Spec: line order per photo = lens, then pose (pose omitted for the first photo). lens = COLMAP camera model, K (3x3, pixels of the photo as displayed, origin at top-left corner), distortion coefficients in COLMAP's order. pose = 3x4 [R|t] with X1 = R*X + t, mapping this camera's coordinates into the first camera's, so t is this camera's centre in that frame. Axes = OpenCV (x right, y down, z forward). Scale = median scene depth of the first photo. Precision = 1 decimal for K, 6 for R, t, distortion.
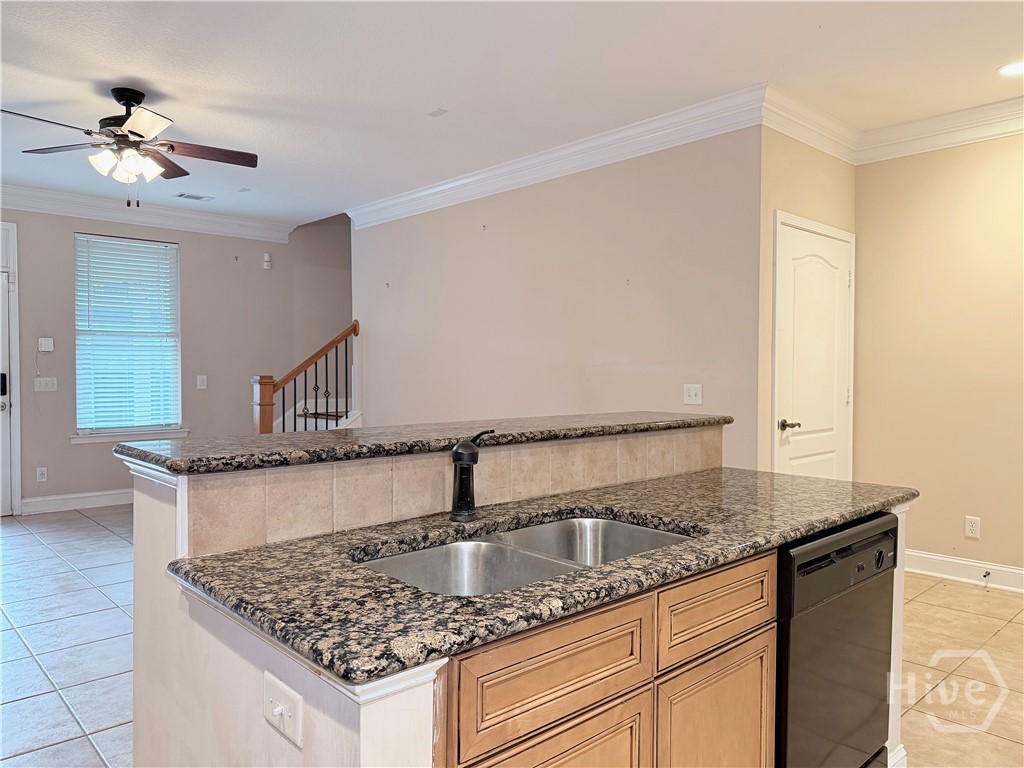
lens RADIAL K [[719.3, 0, 512.5], [0, 719.3, 385.0], [0, 0, 1]] dist [0.053557, -0.024421]
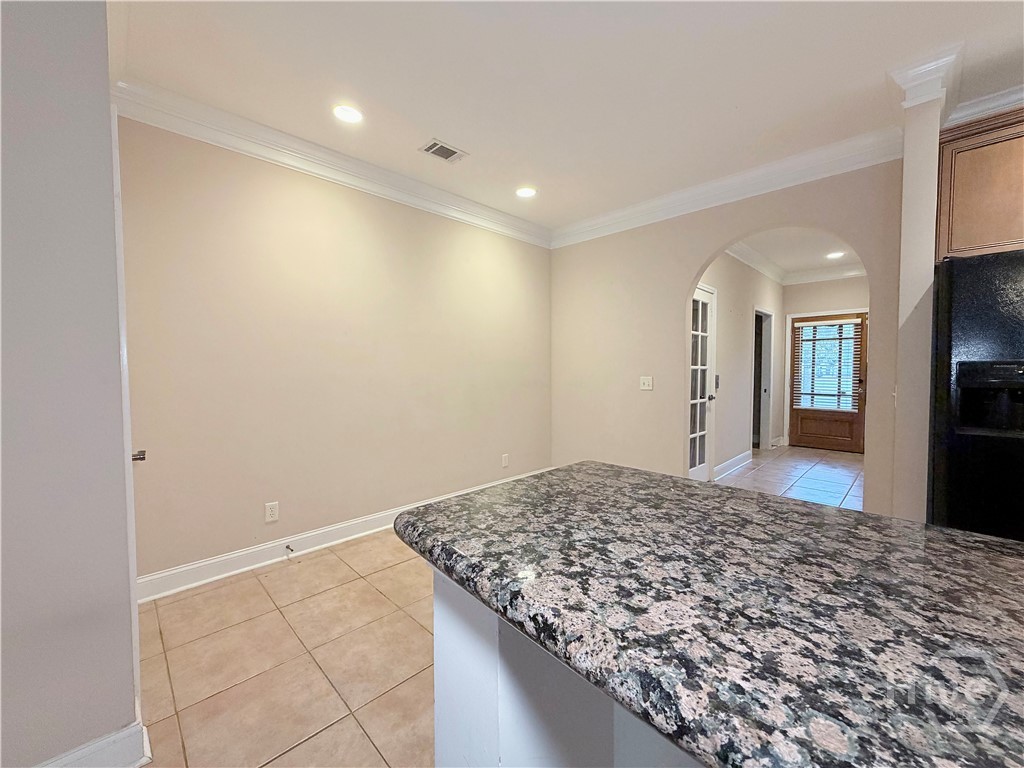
lens RADIAL K [[408.5, 0, 509.3], [0, 408.5, 383.8], [0, 0, 1]] dist [0.003949, -0.000207]
pose [[-0.026537, -0.042906, 0.998727, 0.018450], [0.027079, 0.998681, 0.043624, -0.041289], [-0.999281, 0.028202, -0.025340, 1.562803]]
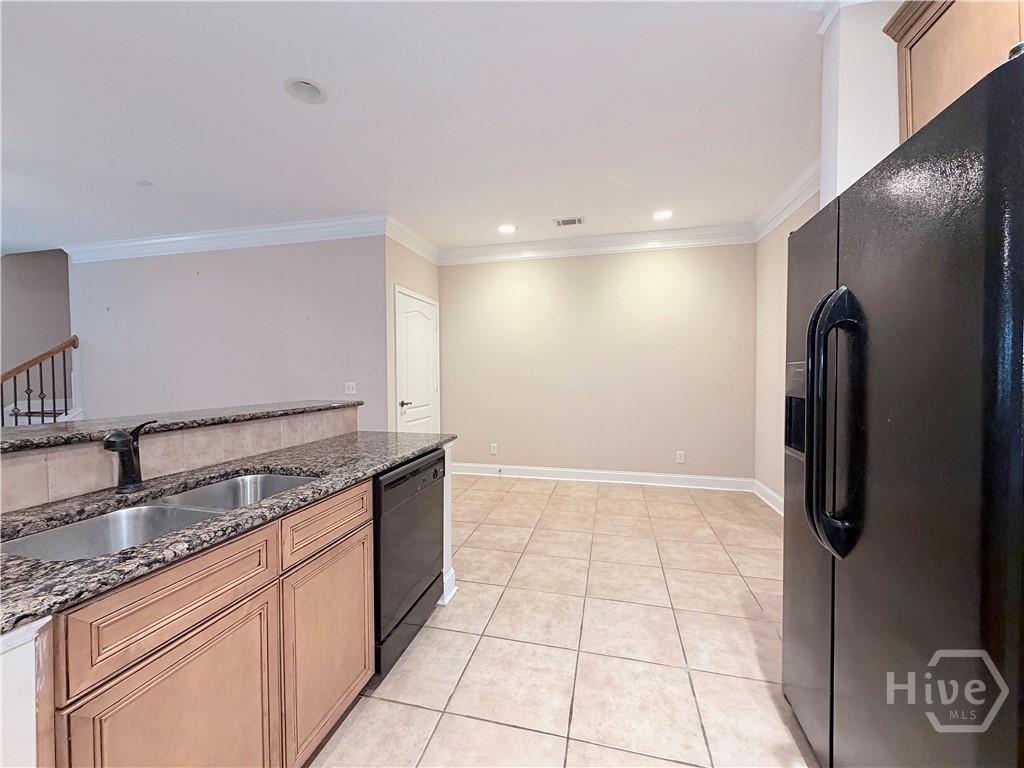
lens RADIAL K [[408.5, 0, 507.8], [0, 408.5, 382.1], [0, 0, 1]] dist [0.003949, -0.000207]
pose [[0.840528, -0.019659, 0.541412, 0.102875], [0.019370, 0.999793, 0.006231, -0.000564], [-0.541422, 0.005250, 0.840734, 0.009411]]
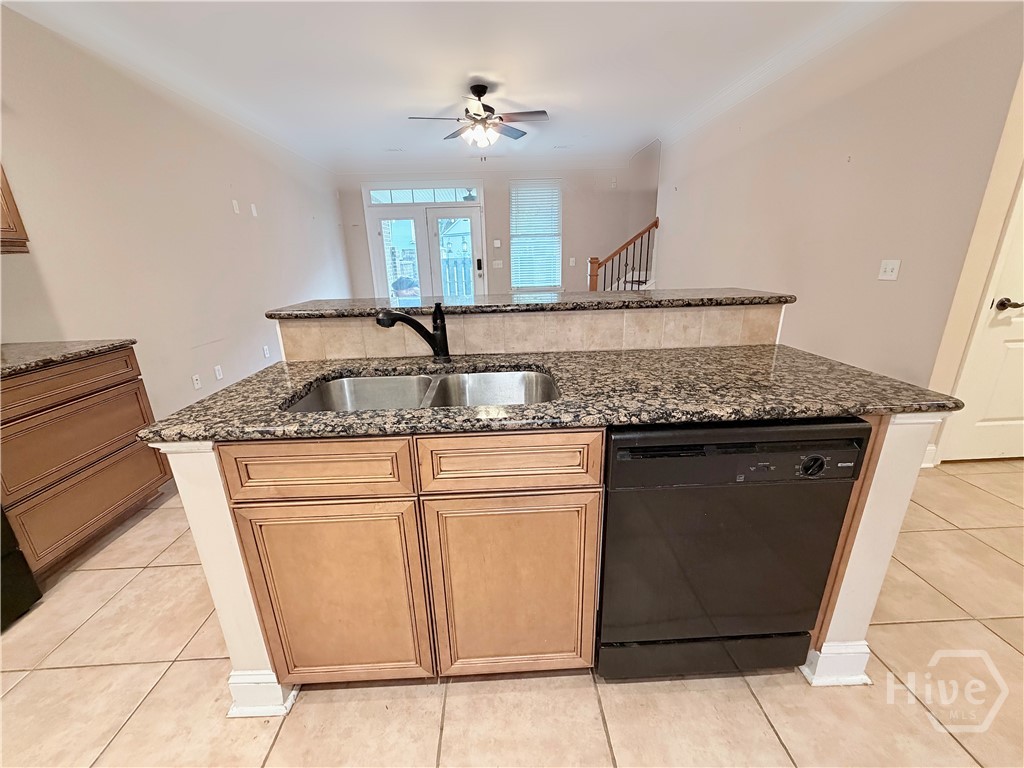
lens RADIAL K [[408.5, 0, 508.2], [0, 408.5, 383.7], [0, 0, 1]] dist [0.003949, -0.000207]
pose [[0.757955, 0.174248, -0.628603, 0.562096], [0.013426, 0.959290, 0.282103, -0.008572], [0.652169, -0.222261, 0.724759, 0.437457]]
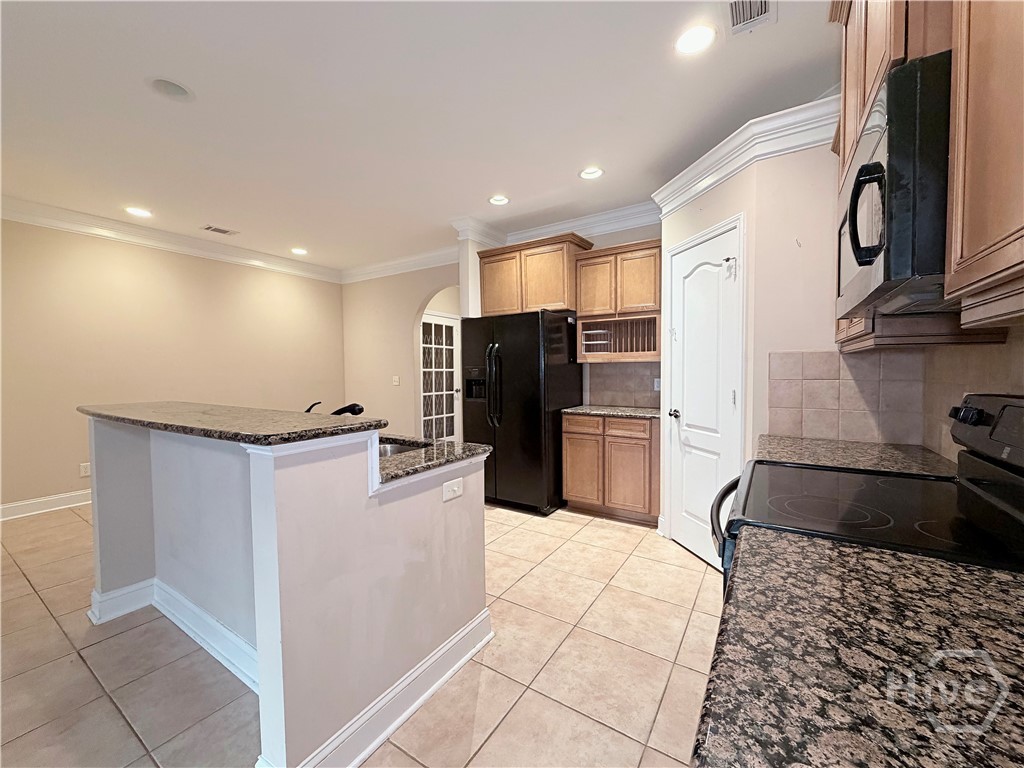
lens RADIAL K [[408.5, 0, 507.9], [0, 408.5, 382.9], [0, 0, 1]] dist [0.003949, -0.000207]
pose [[-0.238018, -0.033376, 0.970687, -1.160329], [0.030547, 0.998658, 0.041828, -0.021556], [-0.970780, 0.039608, -0.236679, 0.697872]]
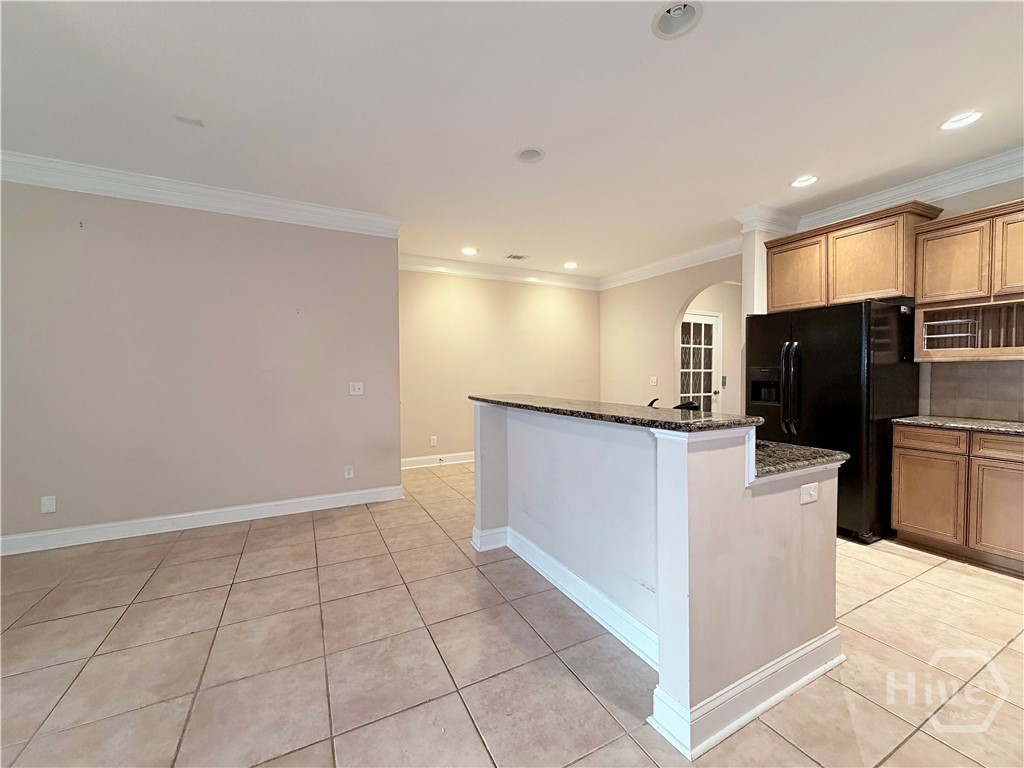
lens RADIAL K [[408.5, 0, 509.8], [0, 408.5, 383.4], [0, 0, 1]] dist [0.003949, -0.000207]
pose [[0.269489, -0.033055, 0.962436, -1.285660], [0.029284, 0.999230, 0.026118, -0.031555], [-0.962558, 0.021146, 0.270249, 1.011236]]
